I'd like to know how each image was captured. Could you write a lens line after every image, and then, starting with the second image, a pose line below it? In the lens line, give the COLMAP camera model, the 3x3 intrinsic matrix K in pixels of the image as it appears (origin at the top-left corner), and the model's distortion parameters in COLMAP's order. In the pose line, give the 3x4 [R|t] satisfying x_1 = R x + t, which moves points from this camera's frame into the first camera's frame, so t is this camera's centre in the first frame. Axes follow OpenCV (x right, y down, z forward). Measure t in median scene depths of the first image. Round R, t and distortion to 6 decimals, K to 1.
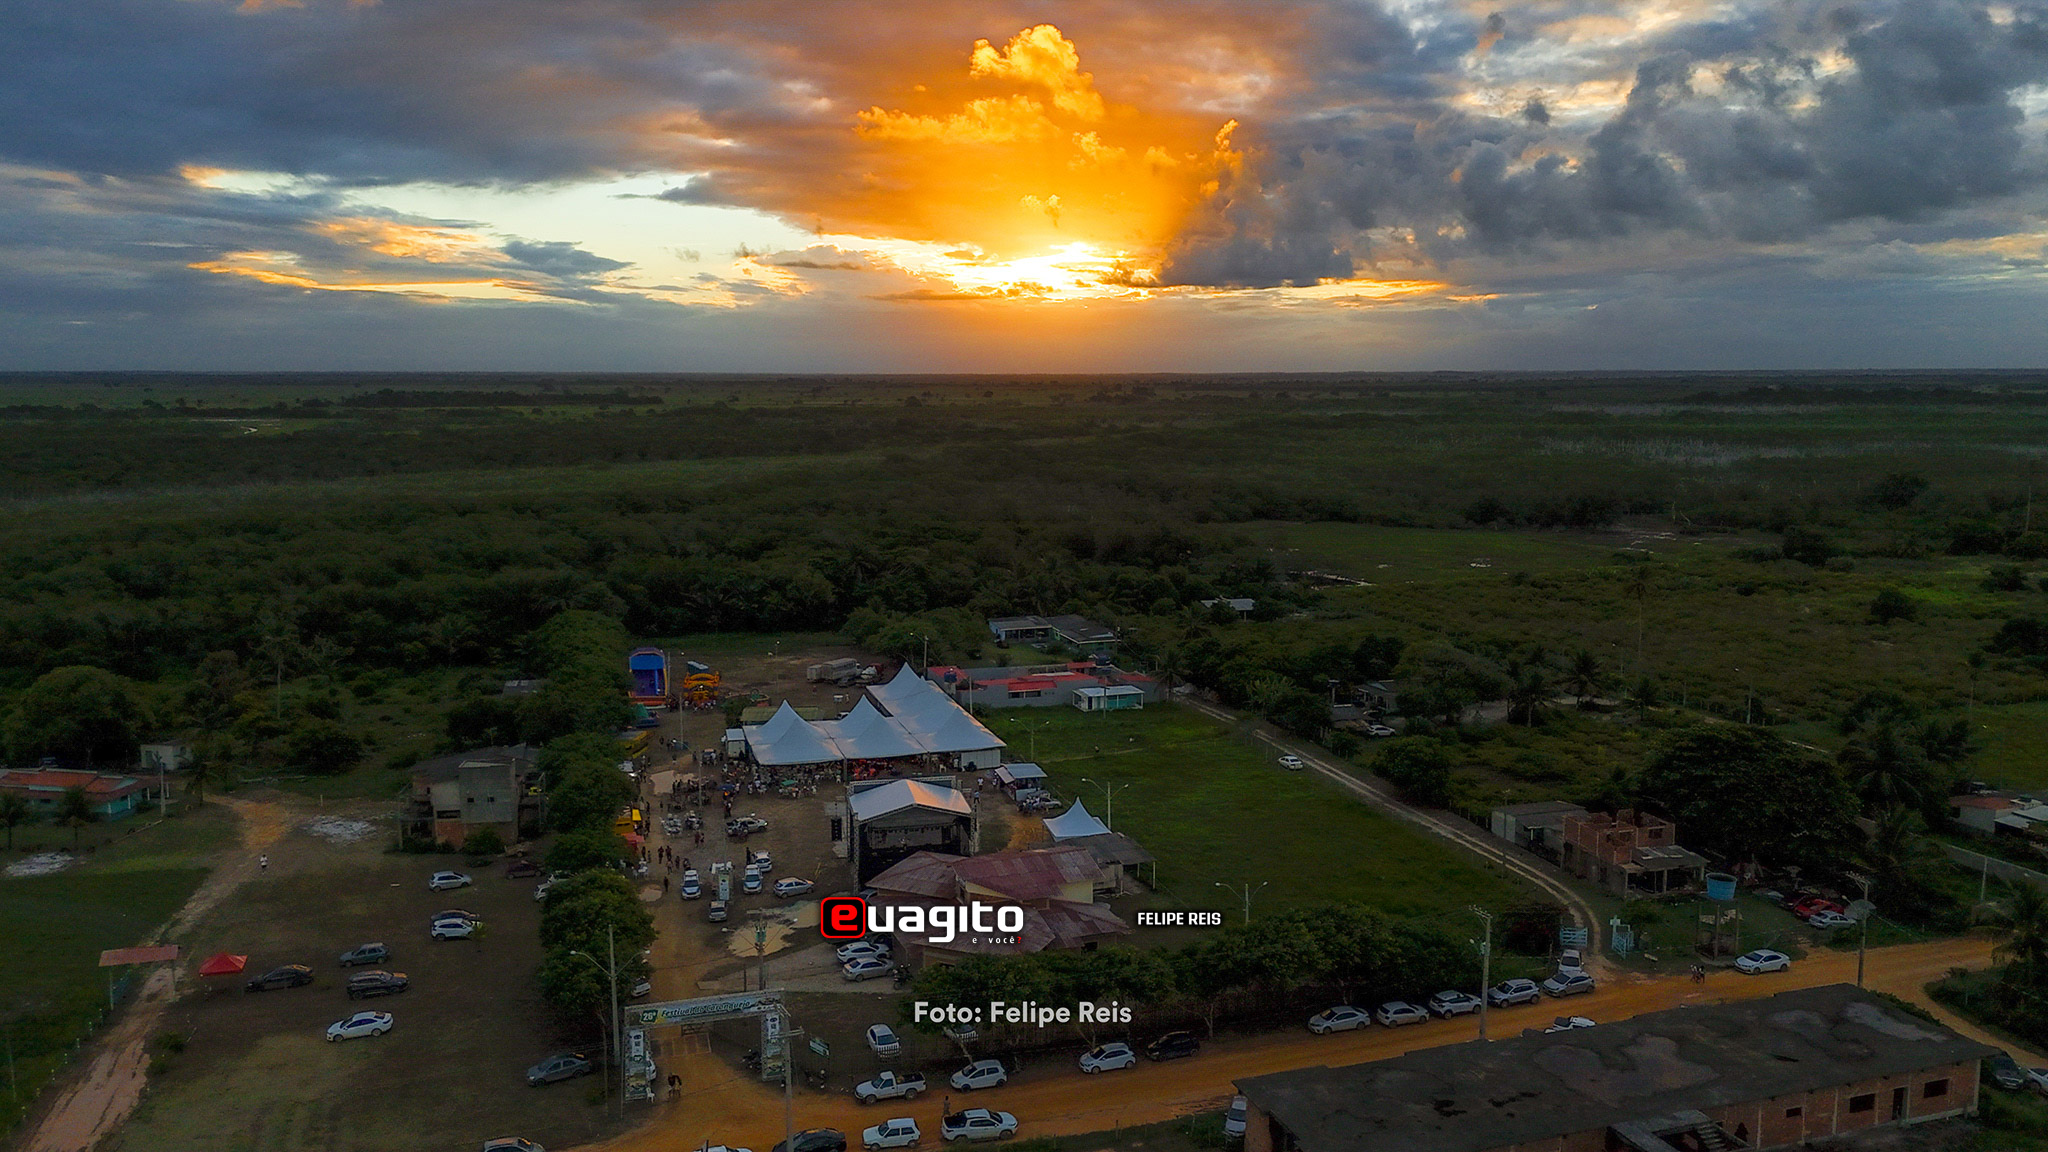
lens RADIAL K [[1494.8, 0, 1044.0], [0, 1494.8, 556.2], [0, 0, 1]] dist [0.069368, -0.065146]
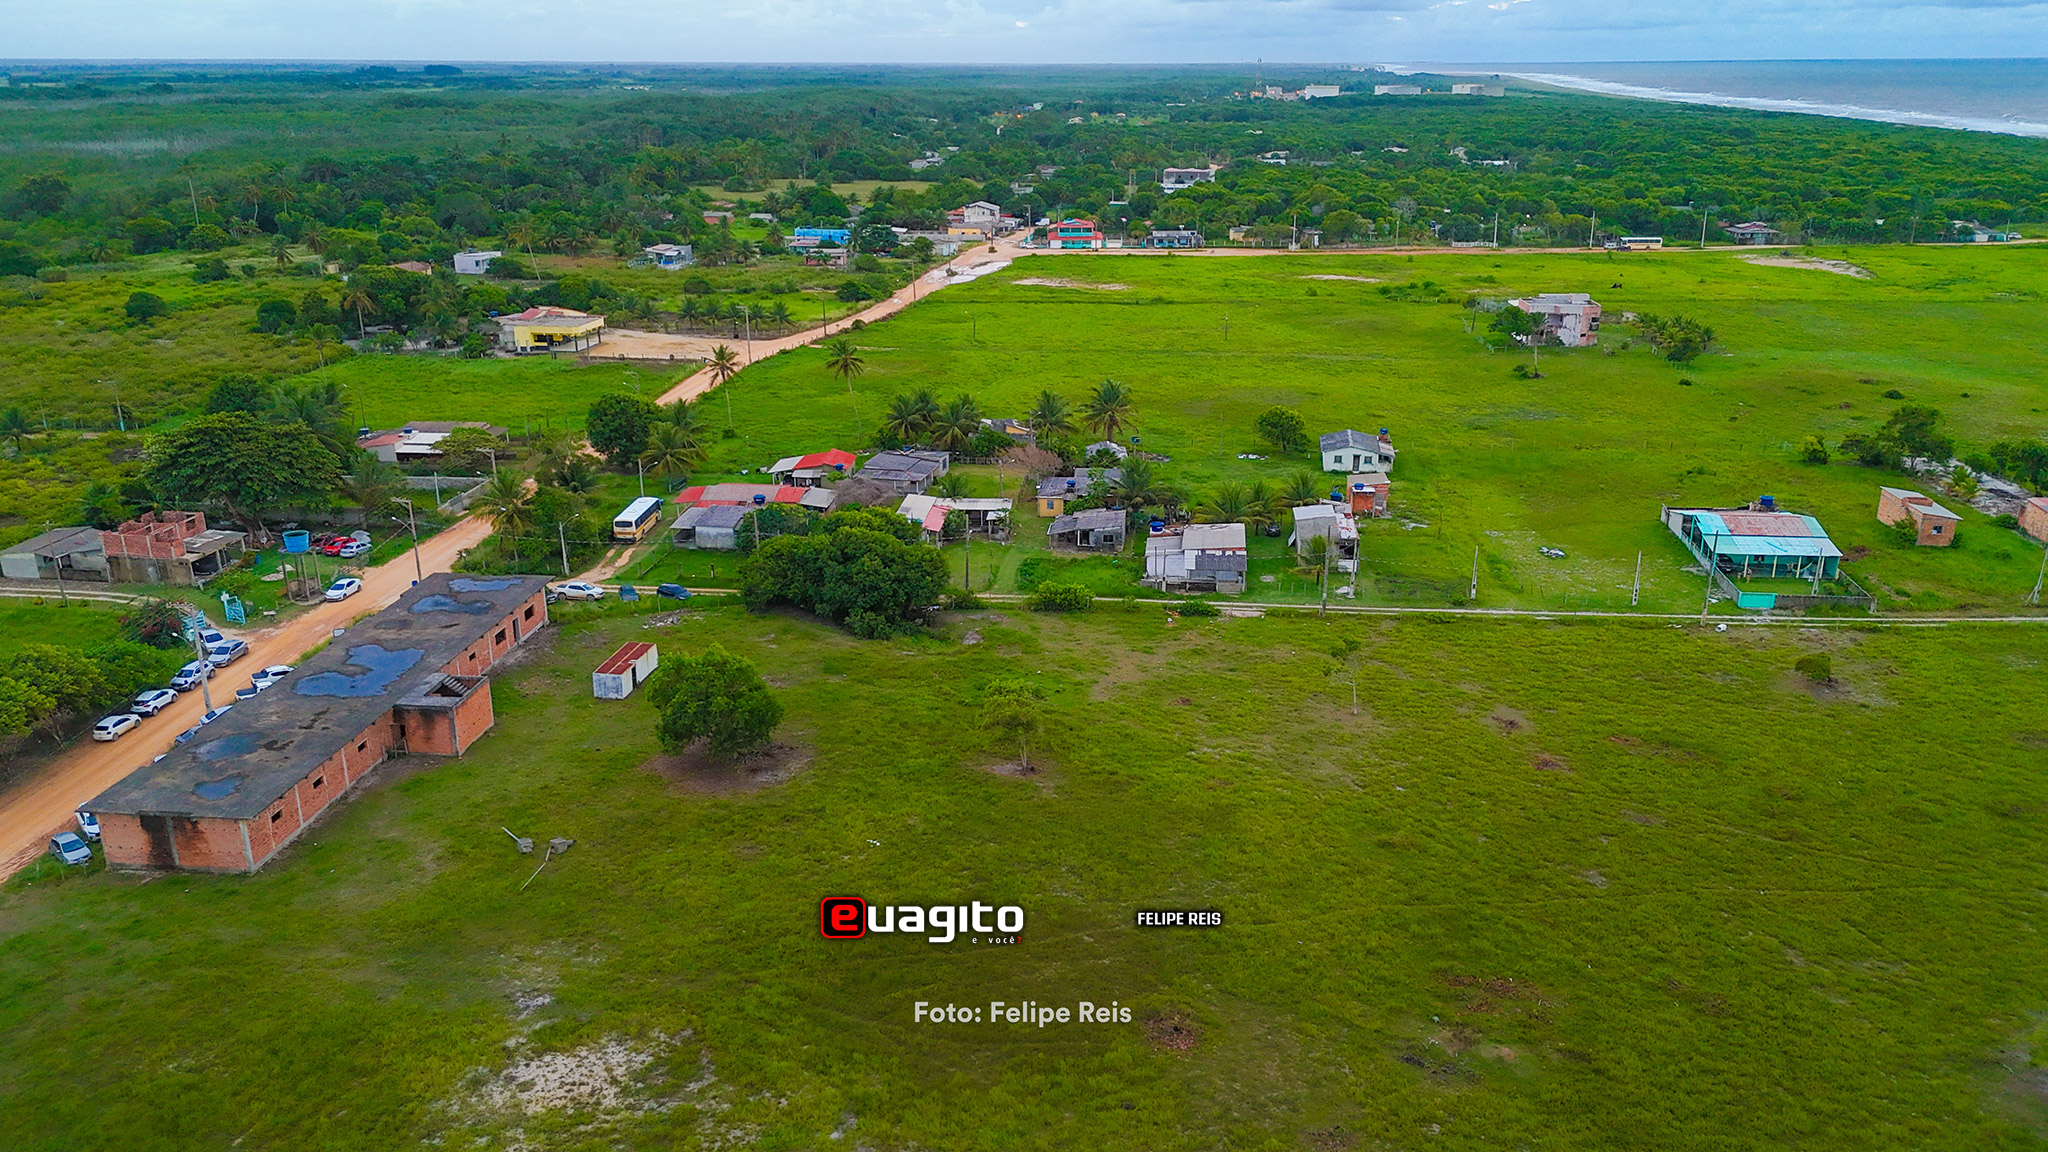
lens RADIAL K [[1494.8, 0, 1006.7], [0, 1494.8, 583.1], [0, 0, 1]] dist [0.069368, -0.065146]
pose [[0.433235, -0.295946, 0.851307, -0.297586], [0.112753, 0.954928, 0.274588, -0.012436], [-0.894201, -0.022974, 0.447077, -0.029047]]
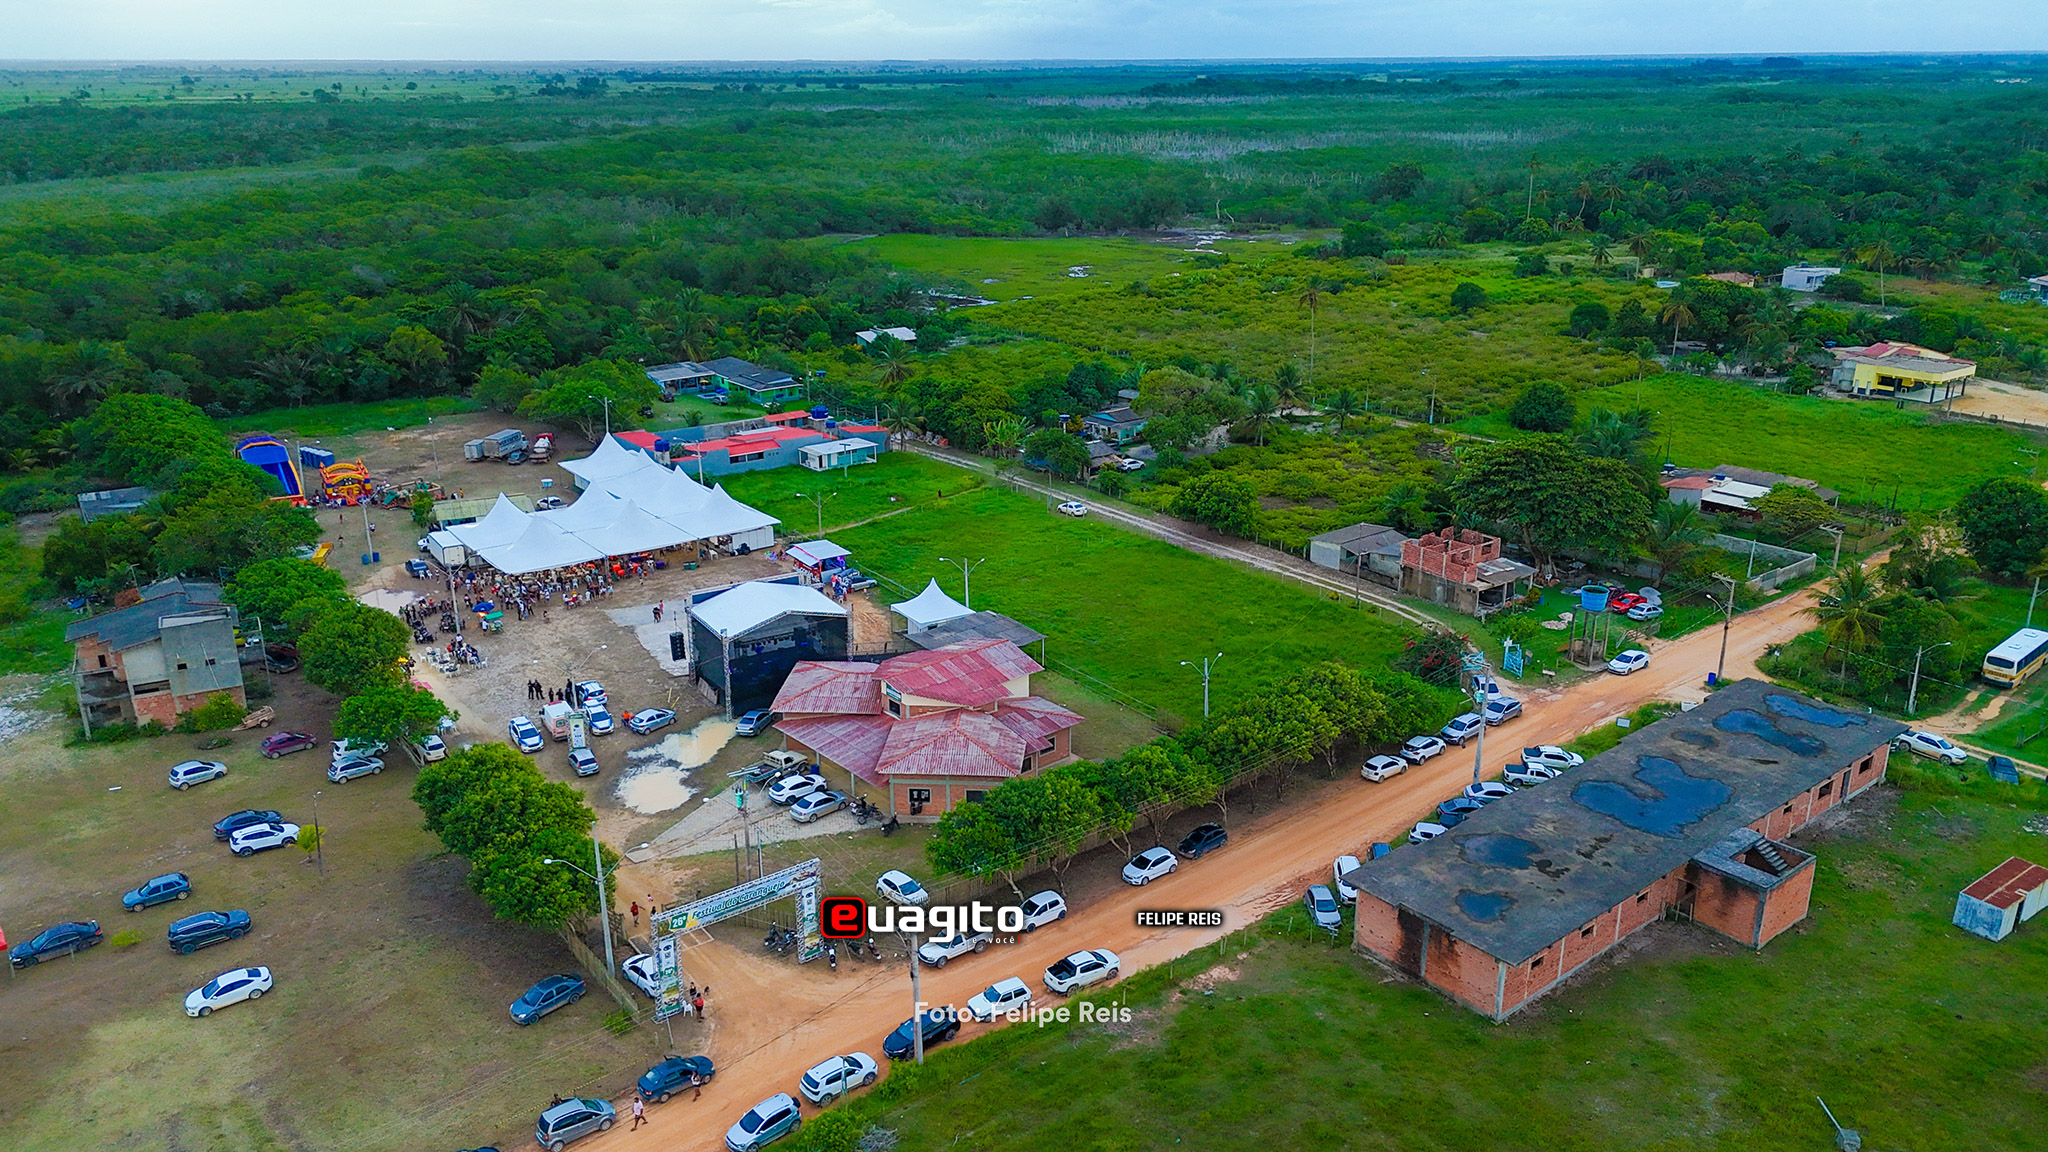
lens RADIAL K [[1494.8, 0, 1034.8], [0, 1494.8, 561.2], [0, 0, 1]] dist [0.069368, -0.065146]
pose [[0.940003, -0.111017, 0.322599, -0.230507], [0.045321, 0.977828, 0.204446, -0.036047], [-0.338143, -0.177560, 0.924193, 0.143951]]
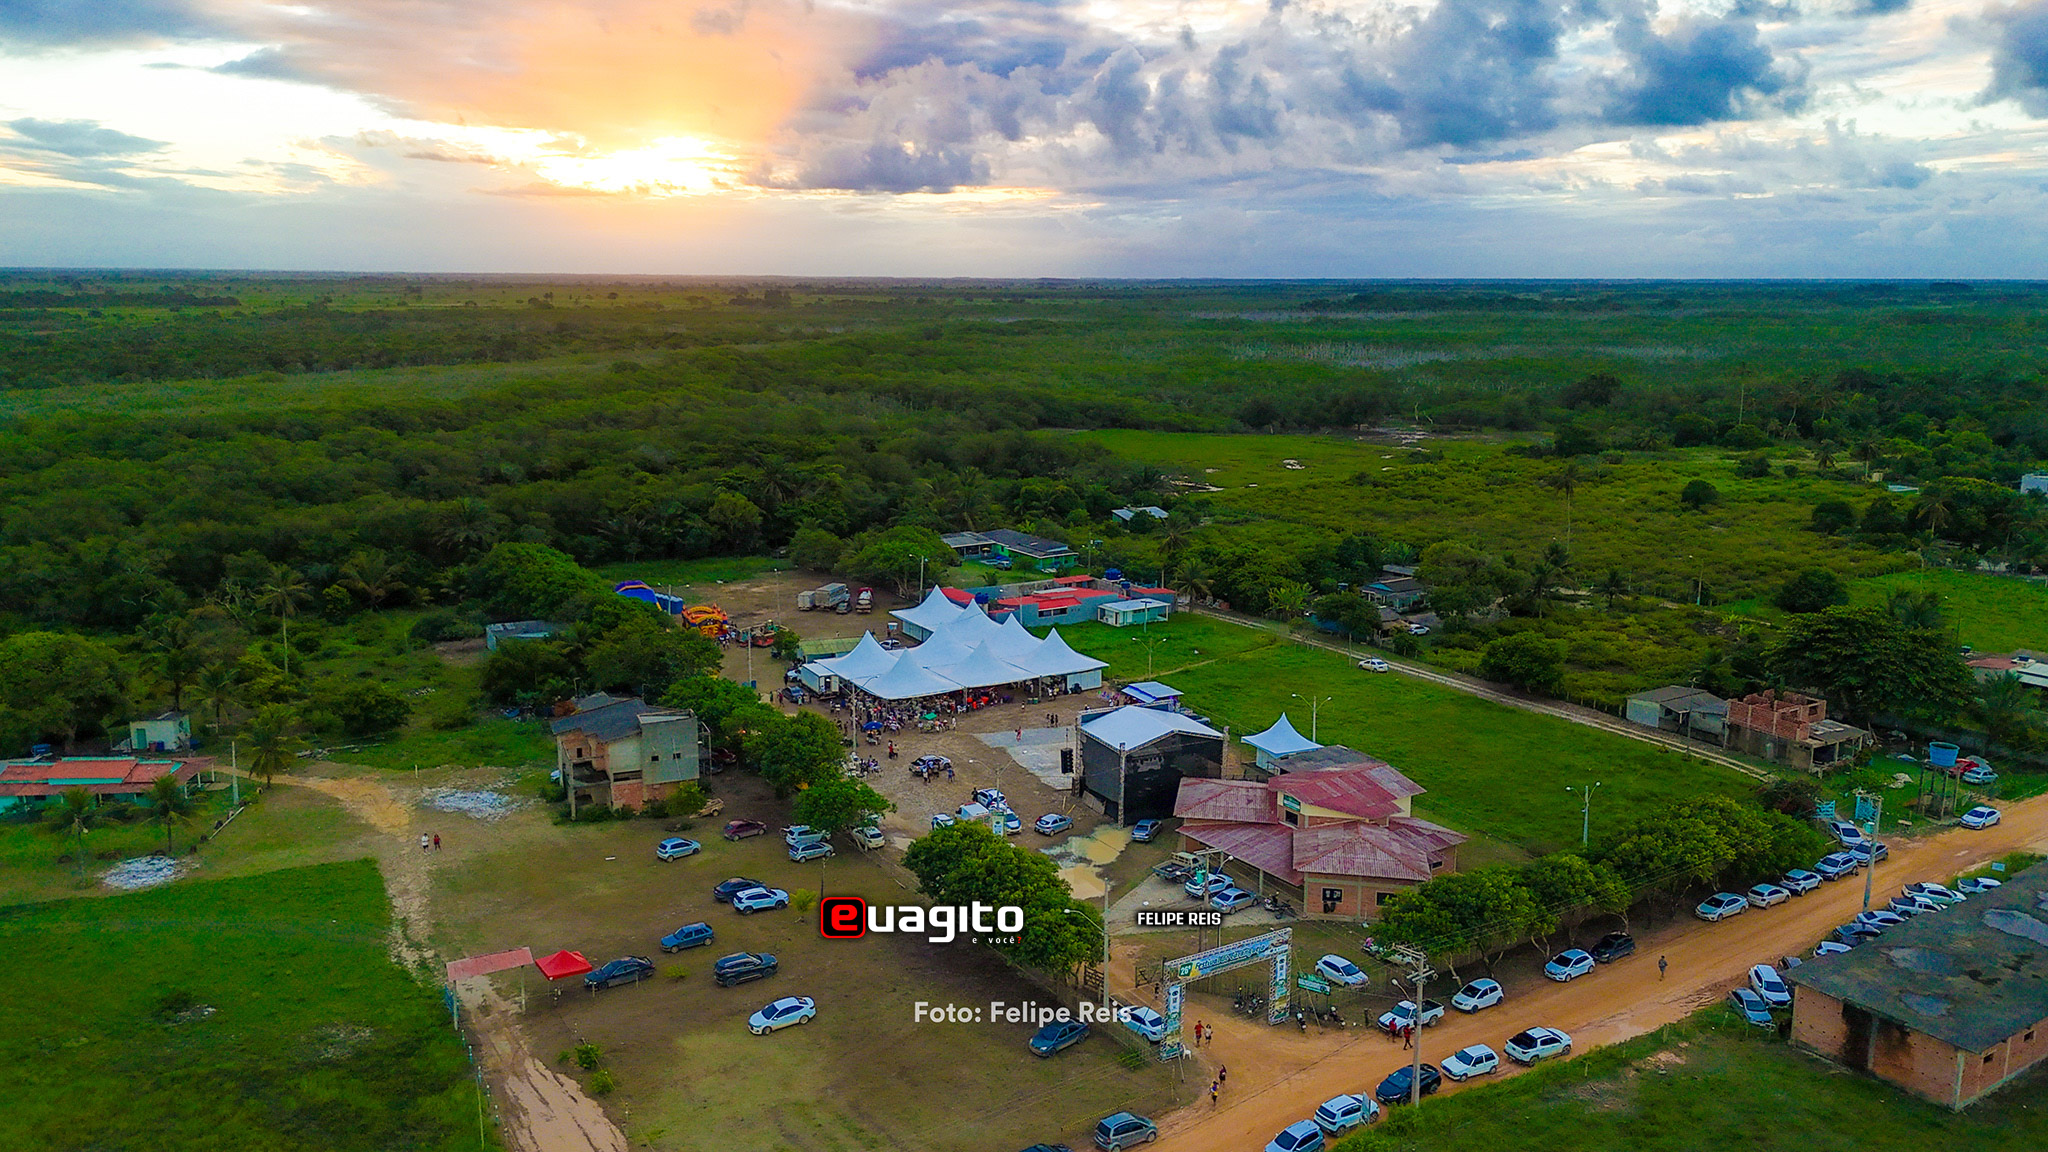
lens RADIAL K [[1494.8, 0, 1039.0], [0, 1494.8, 564.2], [0, 0, 1]] dist [0.069368, -0.065146]
pose [[0.967750, -0.041495, 0.248472, -0.409485], [0.024722, 0.997223, 0.070251, -0.012019], [-0.250697, -0.061842, 0.966088, 0.092845]]
